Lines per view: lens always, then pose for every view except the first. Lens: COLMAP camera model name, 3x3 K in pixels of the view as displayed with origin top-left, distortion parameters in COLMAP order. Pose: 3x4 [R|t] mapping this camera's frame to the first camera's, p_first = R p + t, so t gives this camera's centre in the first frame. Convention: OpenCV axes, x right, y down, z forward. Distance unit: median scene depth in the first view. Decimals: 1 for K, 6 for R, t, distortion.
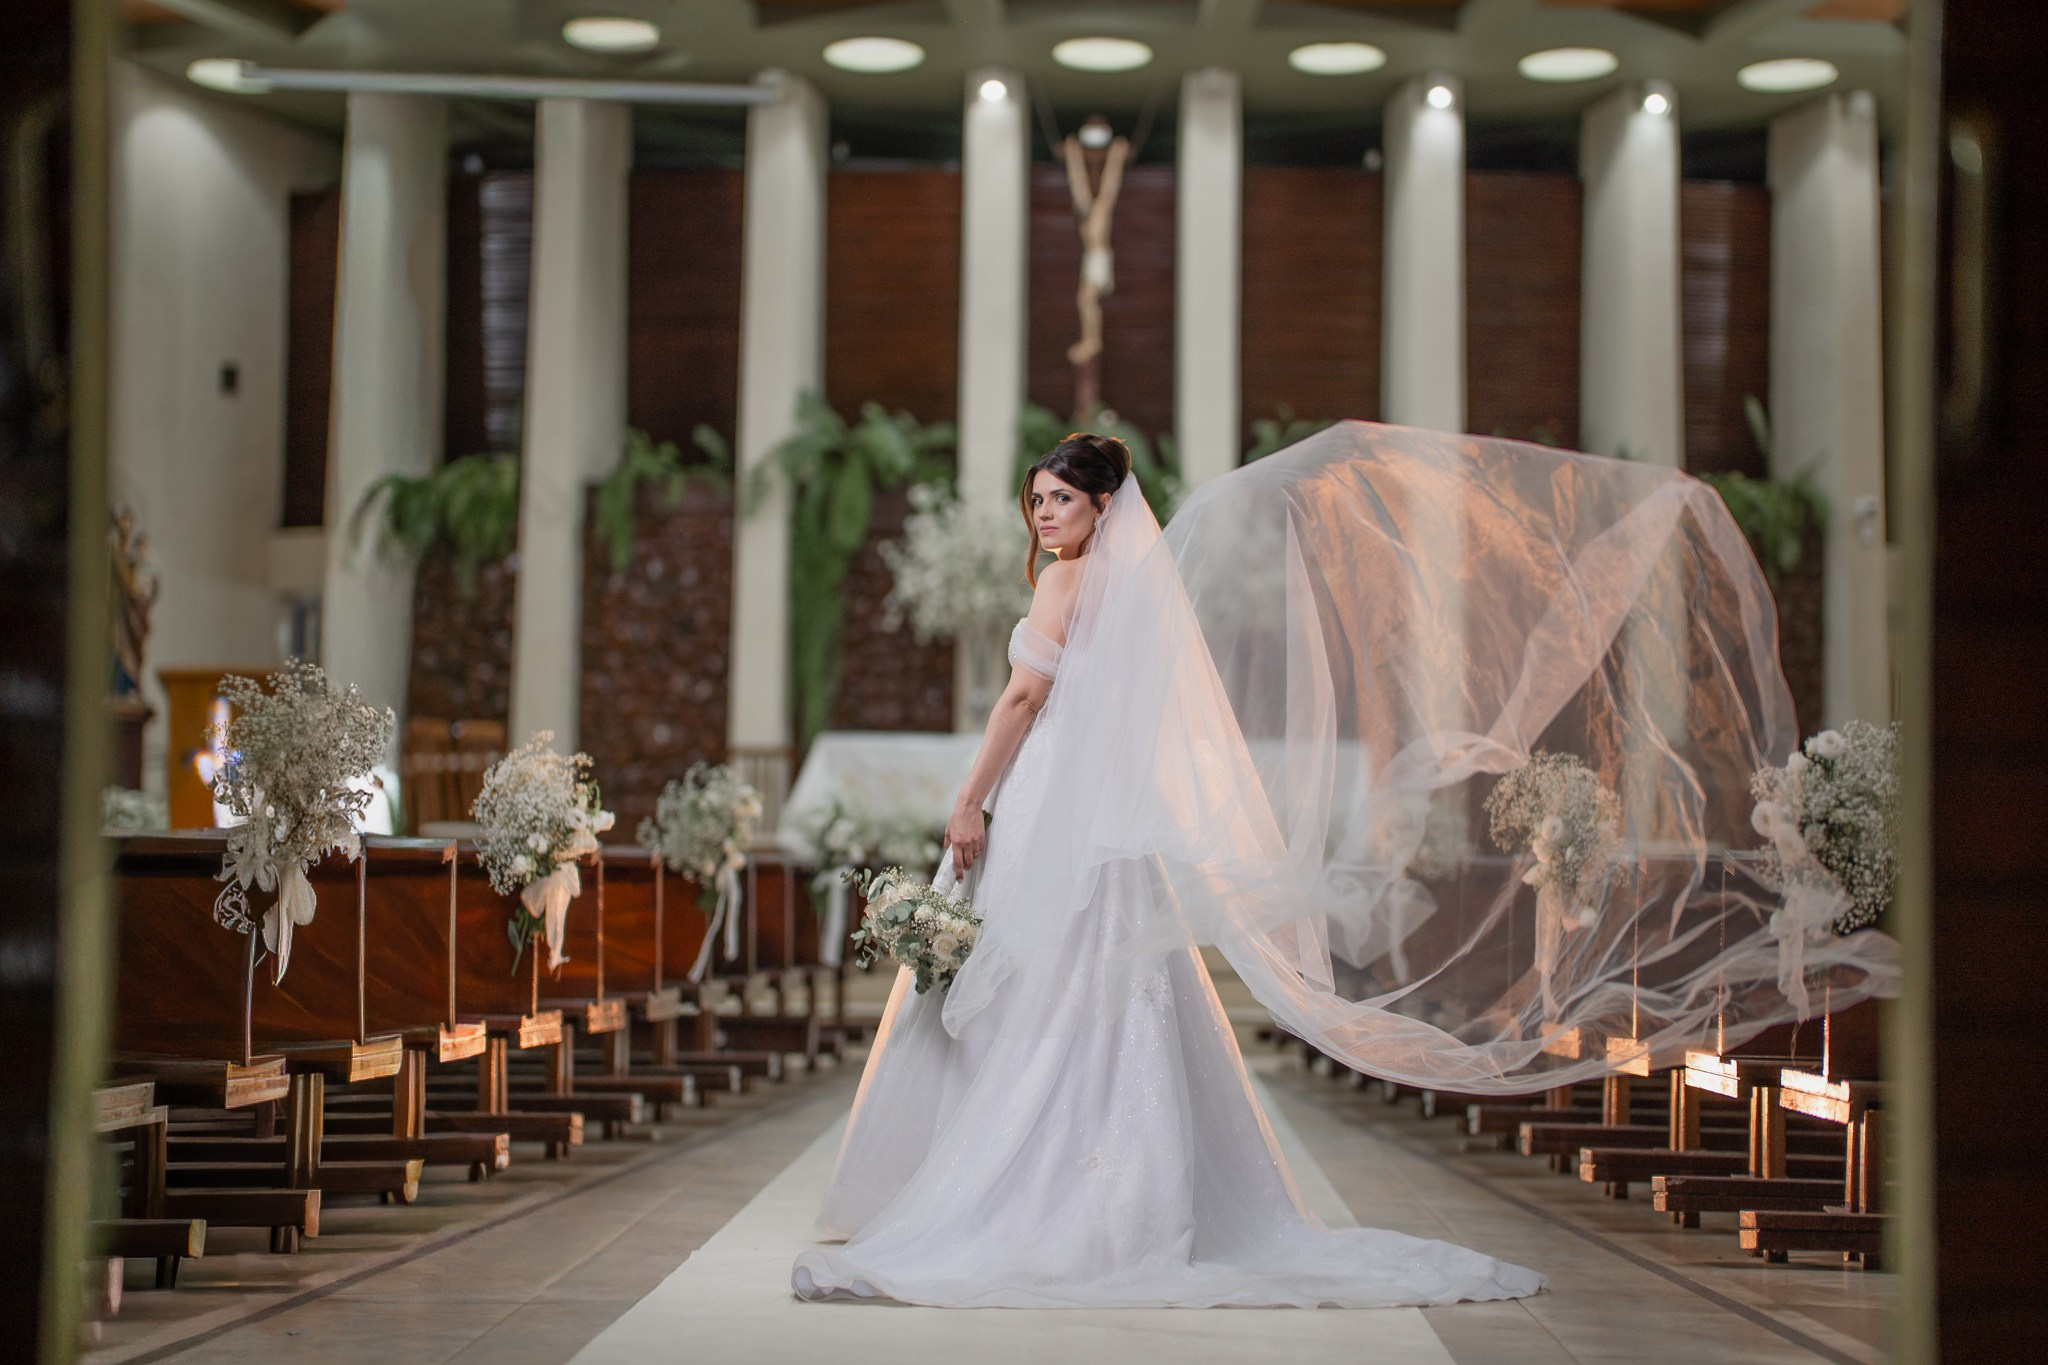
lens RADIAL K [[4712.5, 0, 1027.0], [0, 4712.5, 678.4], [0, 0, 1]] dist [0.567265, -0.002582]
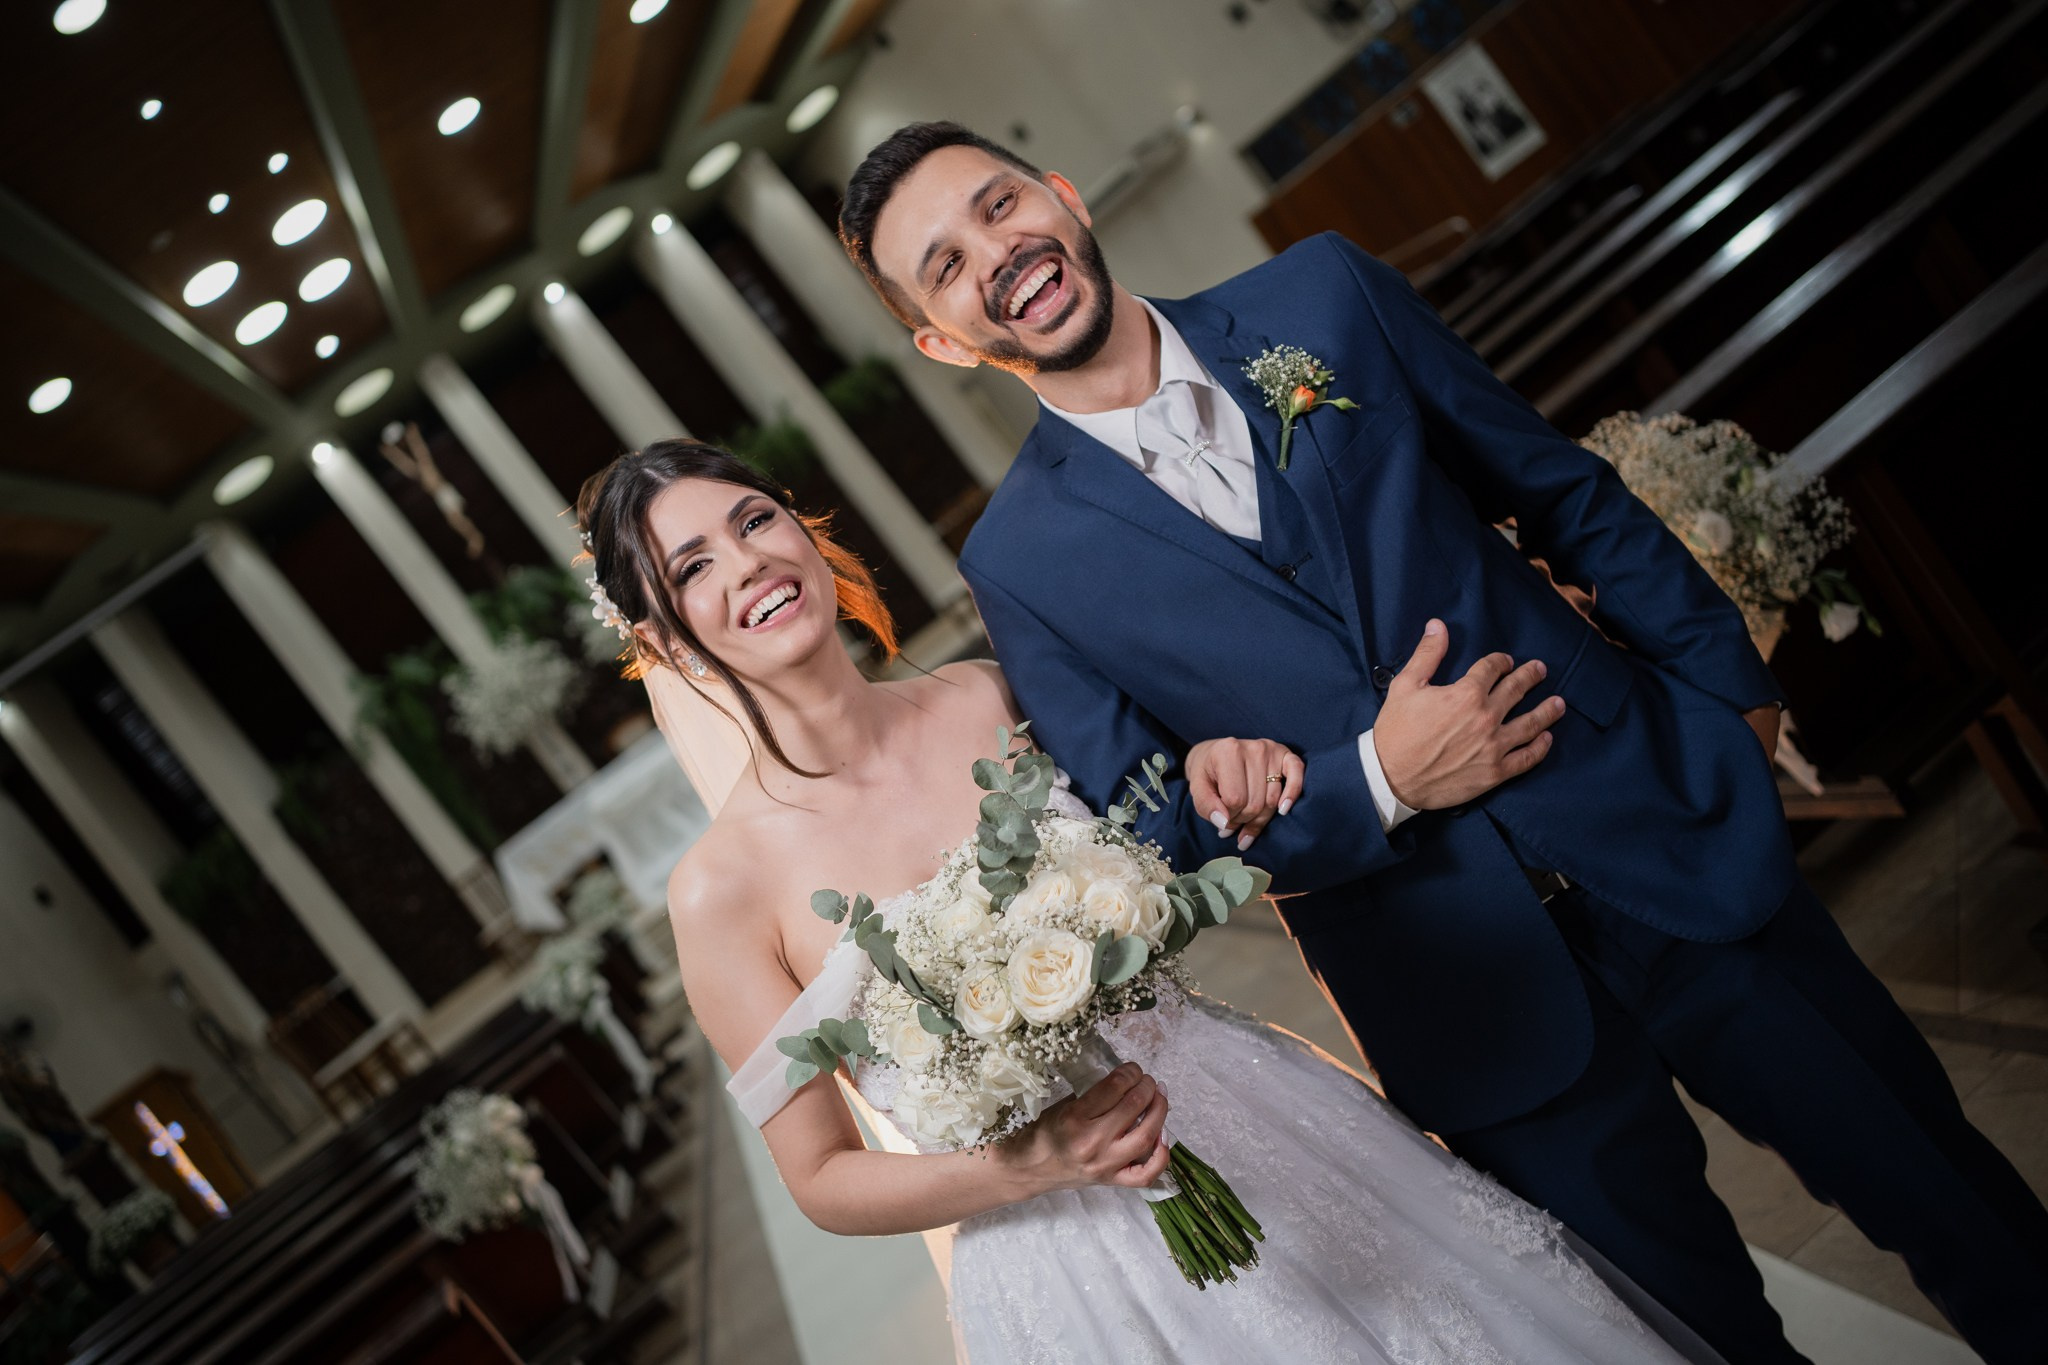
lens RADIAL K [[2069.3, 0, 1016.6], [0, 2069.3, 686.2], [0, 0, 1]] dist [-0.000490, 0.086319]
pose [[0.765101, -0.618202, 0.180130, -0.002777], [0.604544, 0.785959, 0.129594, -0.013411], [-0.221690, 0.009744, 0.975068, 0.290055]]
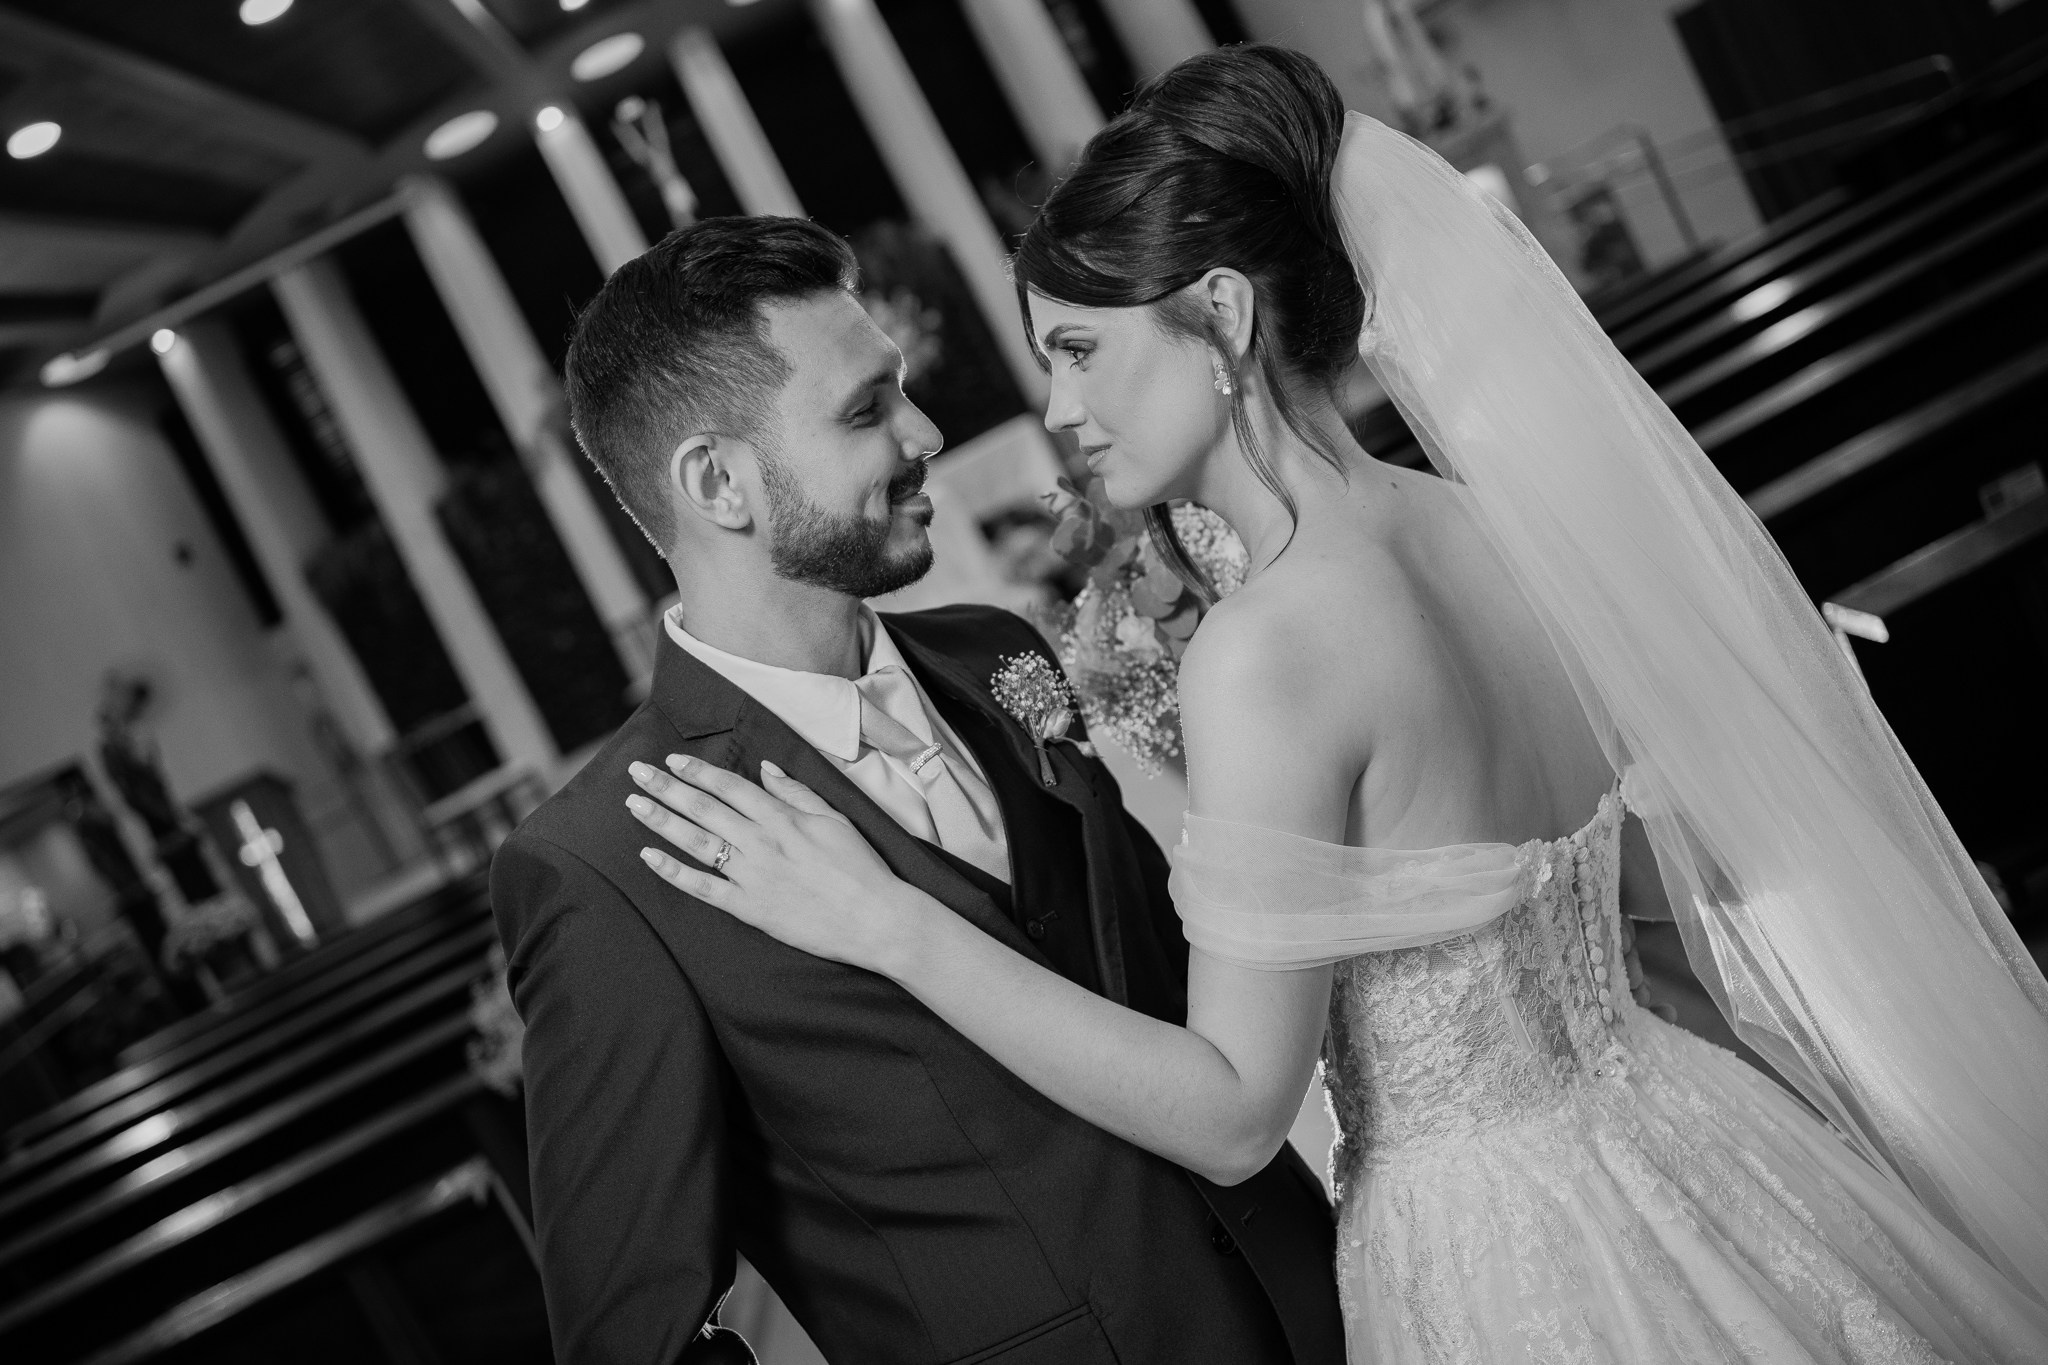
lens RADIAL K [[2316.8, 0, 960.6], [0, 2316.8, 685.7], [0, 0, 1]] dist [-0.000692, 0.049686]
pose [[0.881794, -0.470680, 0.029994, 0.000113], [0.463002, 0.876015, 0.135008, -0.015257], [-0.089821, -0.105162, 0.990390, 0.312402]]
